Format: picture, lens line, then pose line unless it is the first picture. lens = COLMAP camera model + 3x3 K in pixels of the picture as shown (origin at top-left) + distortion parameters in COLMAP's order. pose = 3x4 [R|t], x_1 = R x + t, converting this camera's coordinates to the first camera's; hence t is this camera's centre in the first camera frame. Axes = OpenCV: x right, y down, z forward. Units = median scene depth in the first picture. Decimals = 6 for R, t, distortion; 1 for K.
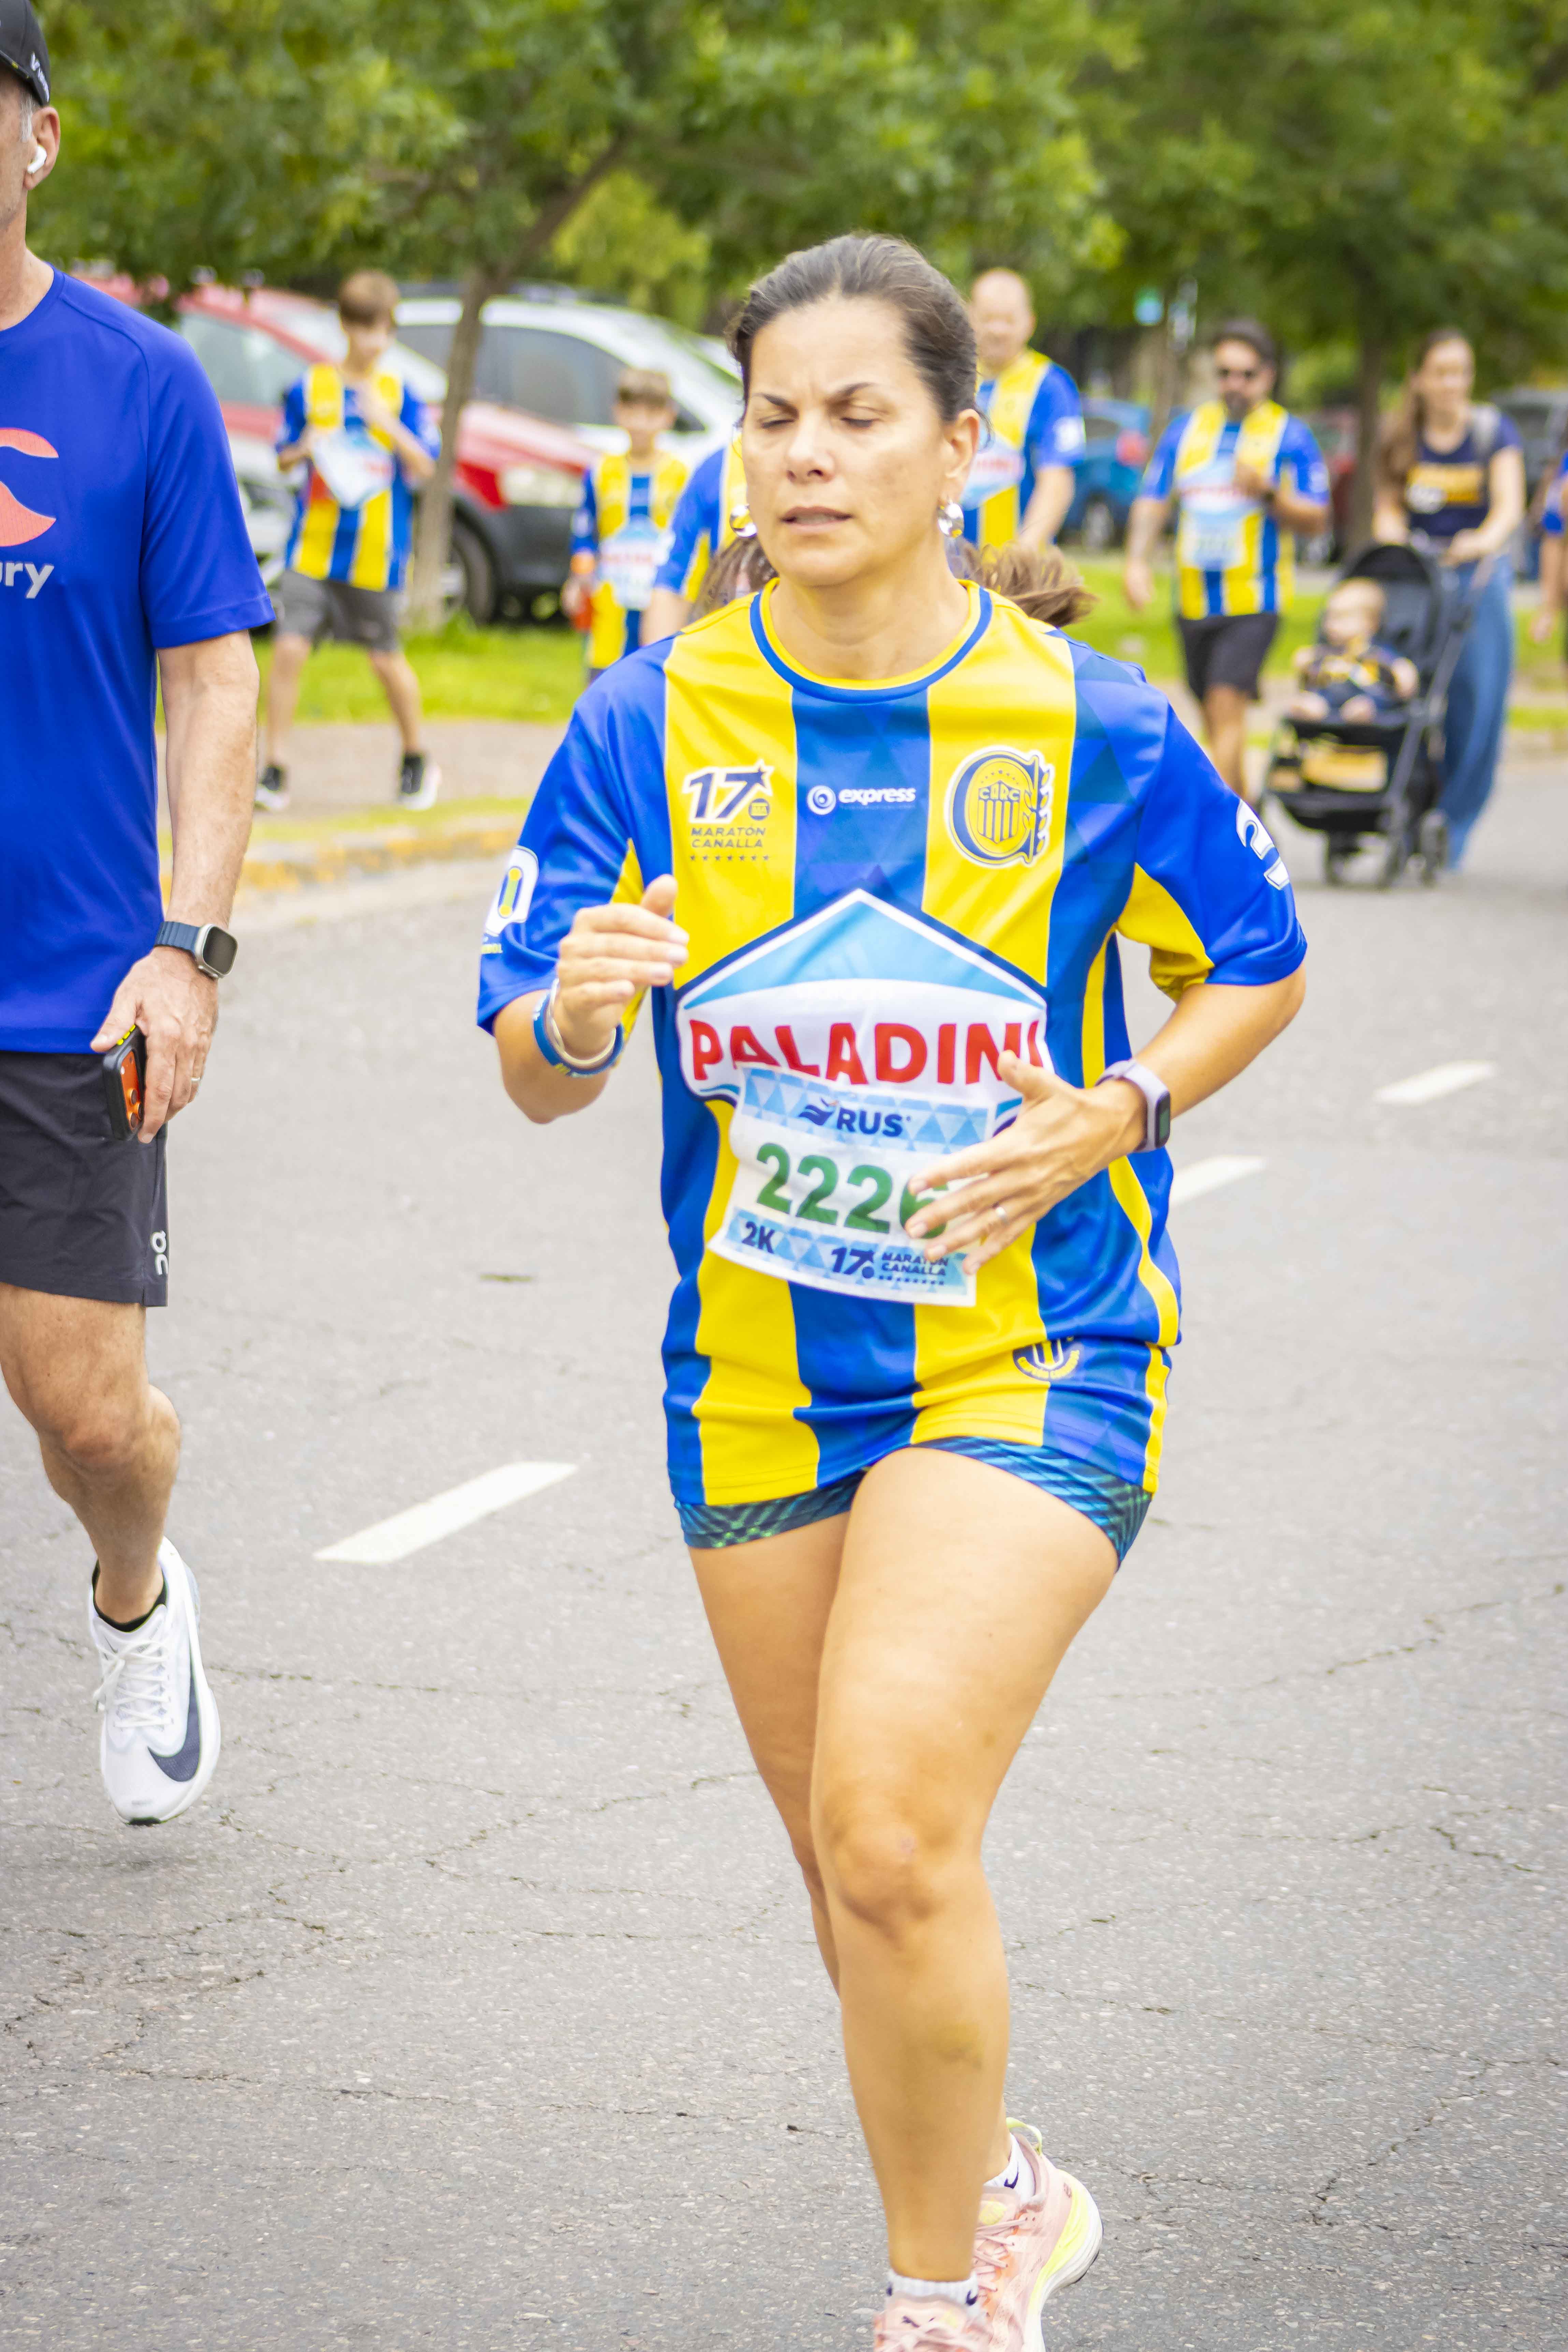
lens RADIAL K [[9435.1, 0, 798.0], [0, 9435.1, 1177.8], [0, 0, 1]] dist [0.146986, 0.000000]
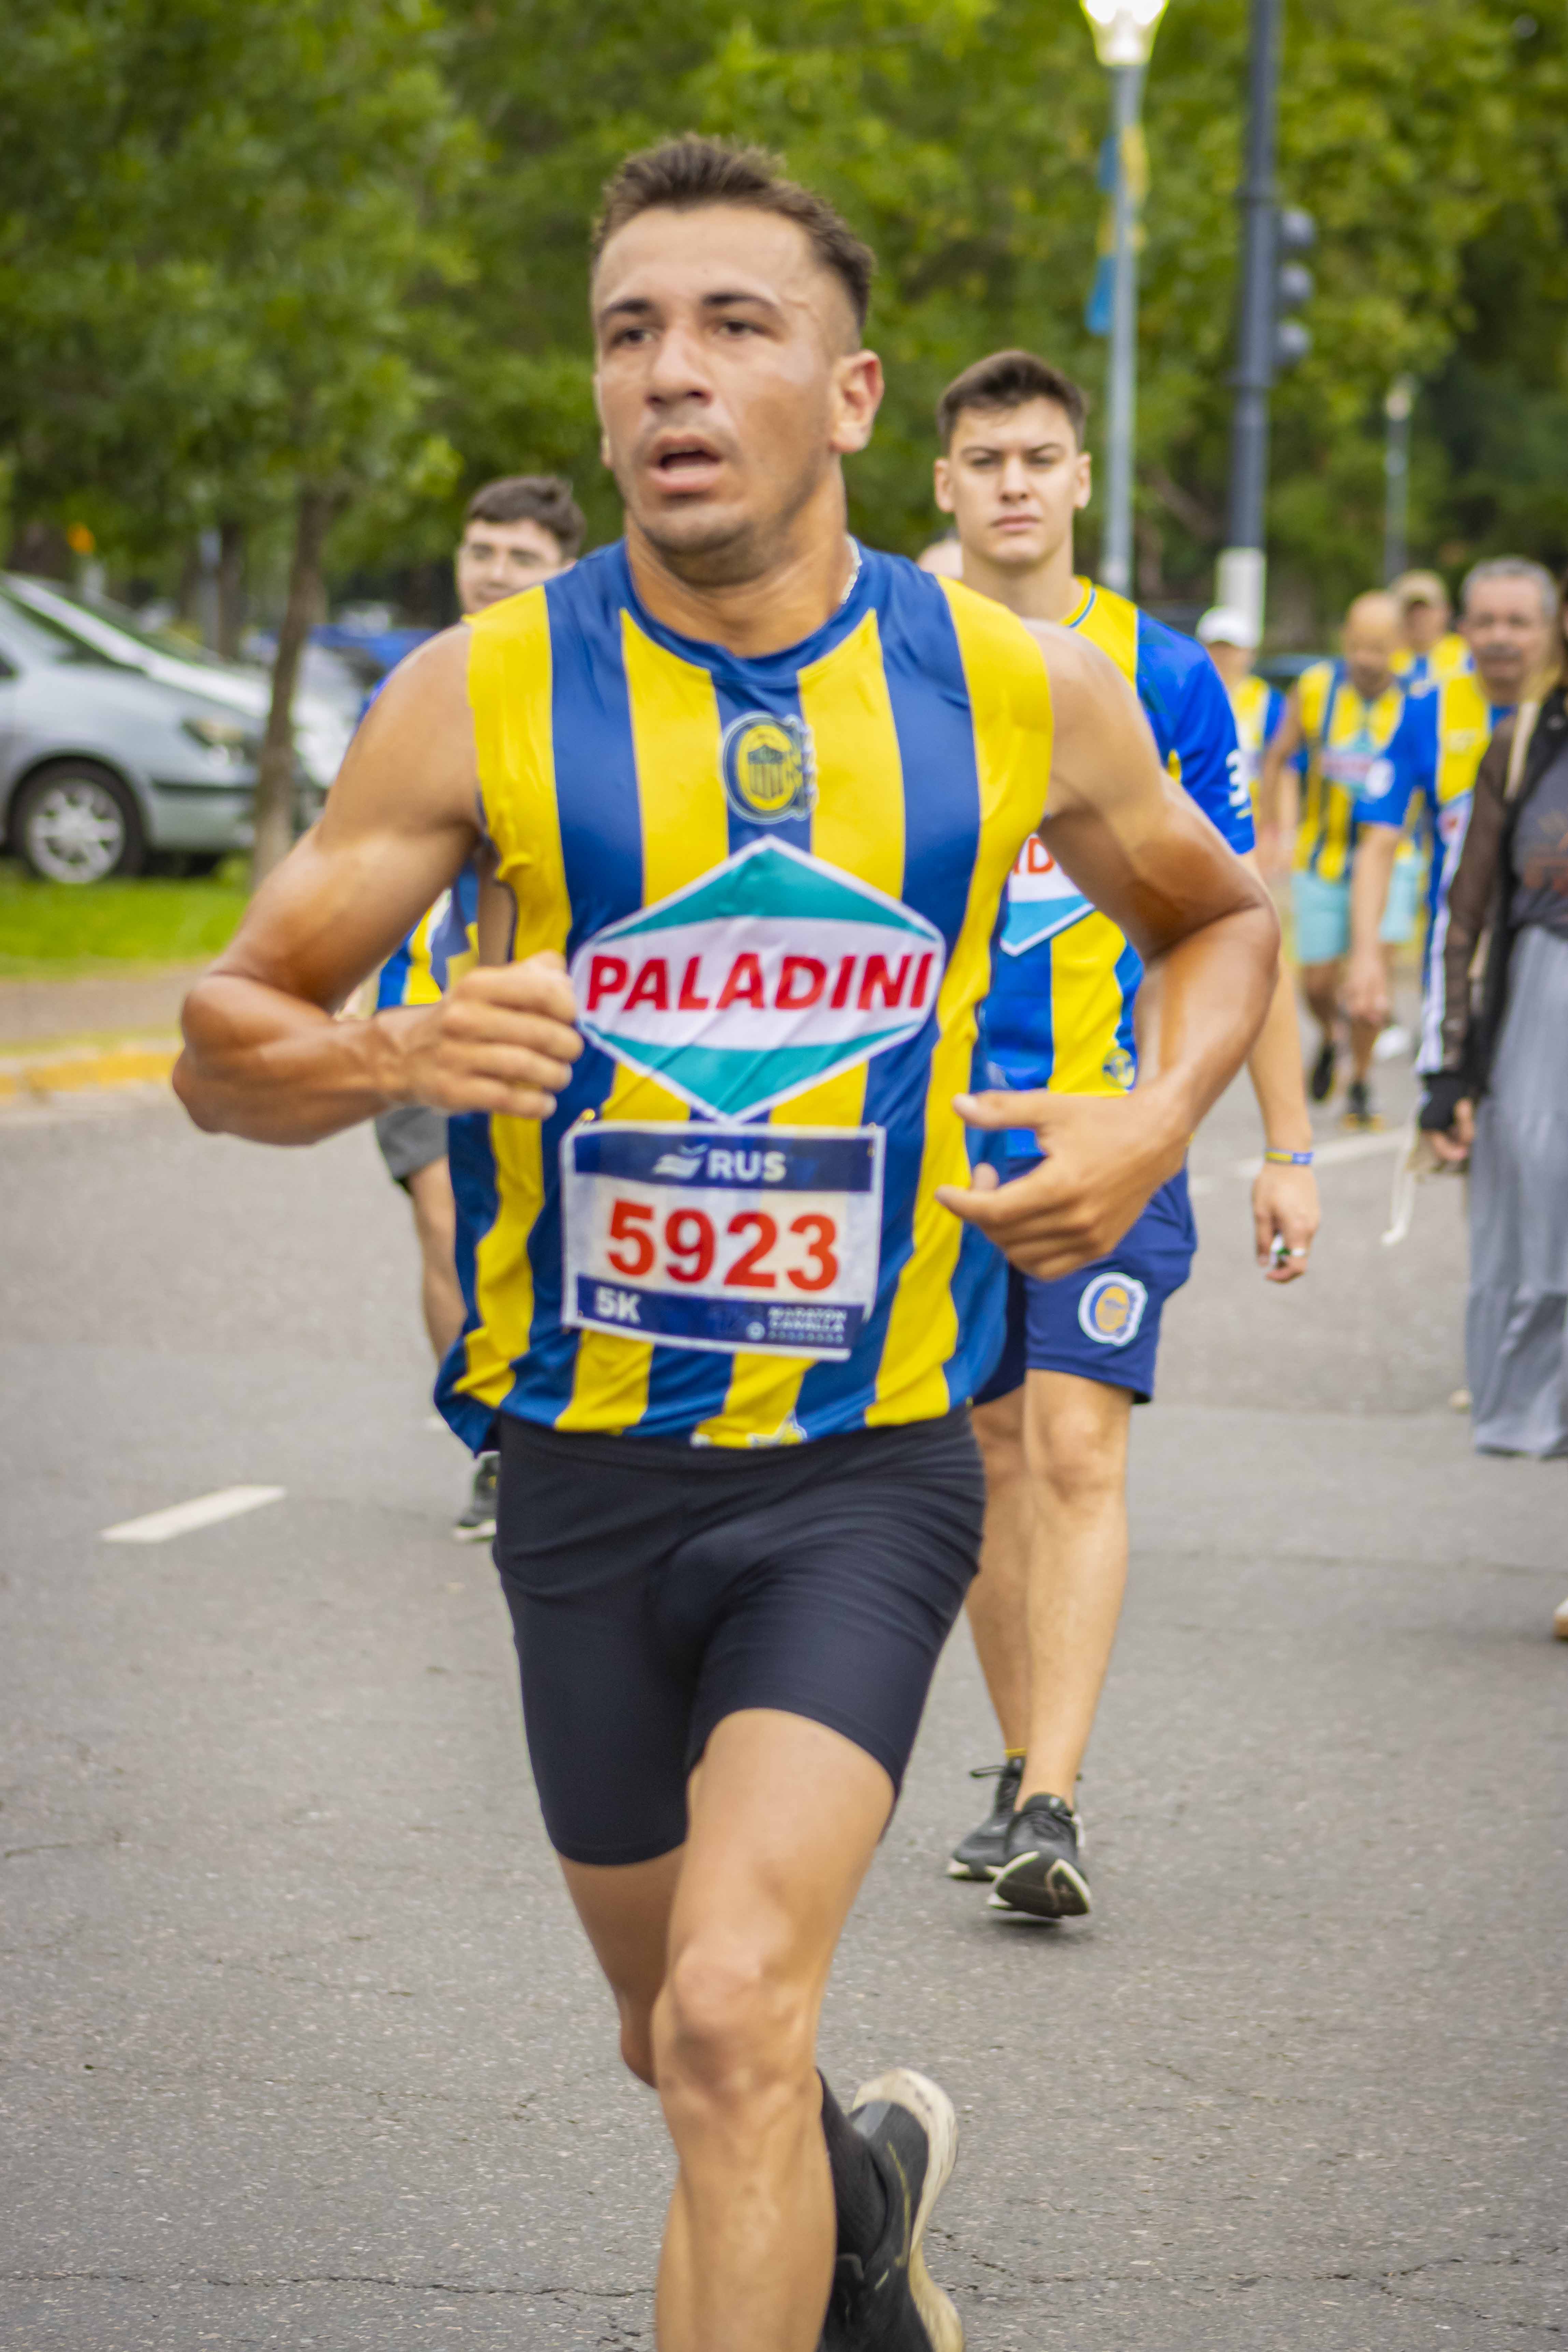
lens RADIAL K [[10476.2, 0, 784.9], [0, 10476.2, 1176.9], [0, 0, 1]] dist [0.277386, 0.000000]
pose [[0.997957, -0.011184, 0.062904, 0.004202], [0.013106, 0.999457, -0.030235, 0.024274], [-0.062532, 0.030998, 0.997561, -0.298184]]
